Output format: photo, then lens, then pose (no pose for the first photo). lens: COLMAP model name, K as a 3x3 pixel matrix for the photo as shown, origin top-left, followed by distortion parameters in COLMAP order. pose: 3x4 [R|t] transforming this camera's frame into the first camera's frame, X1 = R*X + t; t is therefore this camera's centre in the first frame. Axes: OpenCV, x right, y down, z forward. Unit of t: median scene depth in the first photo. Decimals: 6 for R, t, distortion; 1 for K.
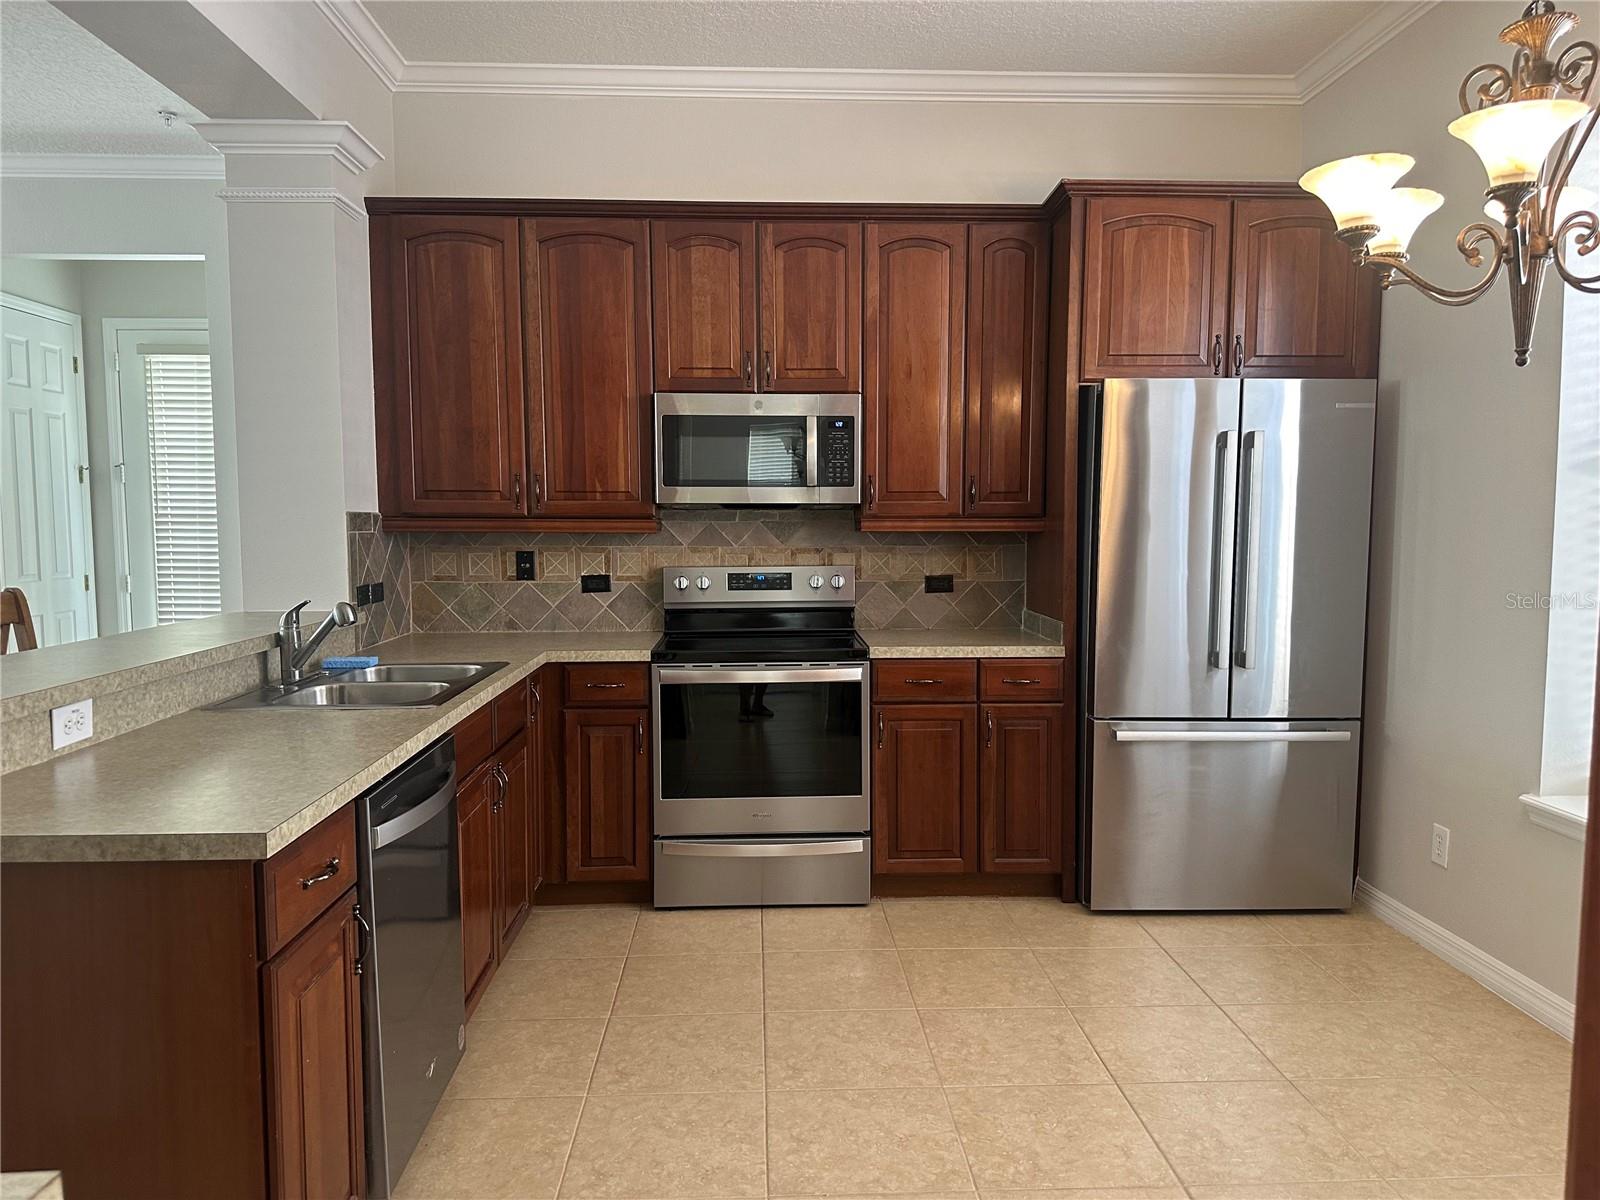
lens RADIAL K [[1130.0, 0, 799.8], [0, 1130.0, 607.8], [0, 0, 1]] dist [0.120258, -0.172773]
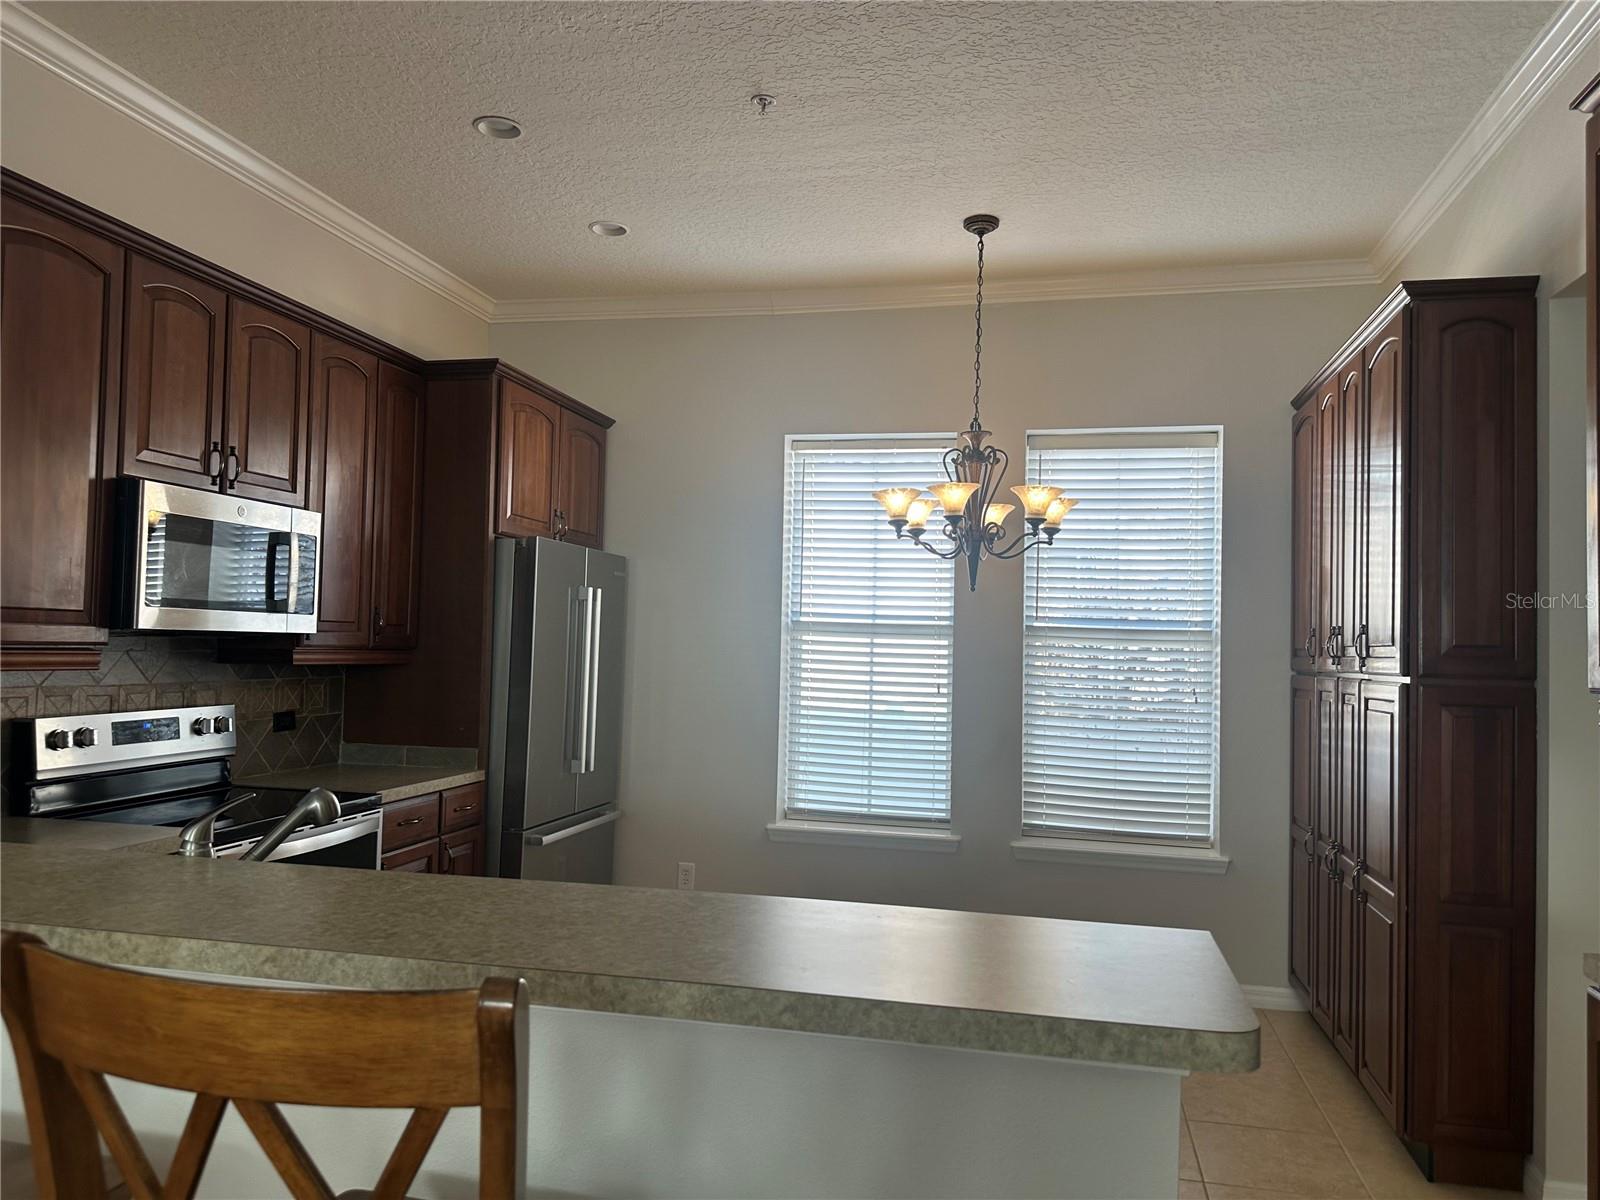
lens RADIAL K [[1130.0, 0, 799.8], [0, 1130.0, 607.8], [0, 0, 1]] dist [0.120258, -0.172773]
pose [[0.241503, 0.039851, 0.969581, -0.720343], [0.046671, 0.997523, -0.052624, -0.047105], [-0.969277, 0.057961, 0.239045, 0.414042]]
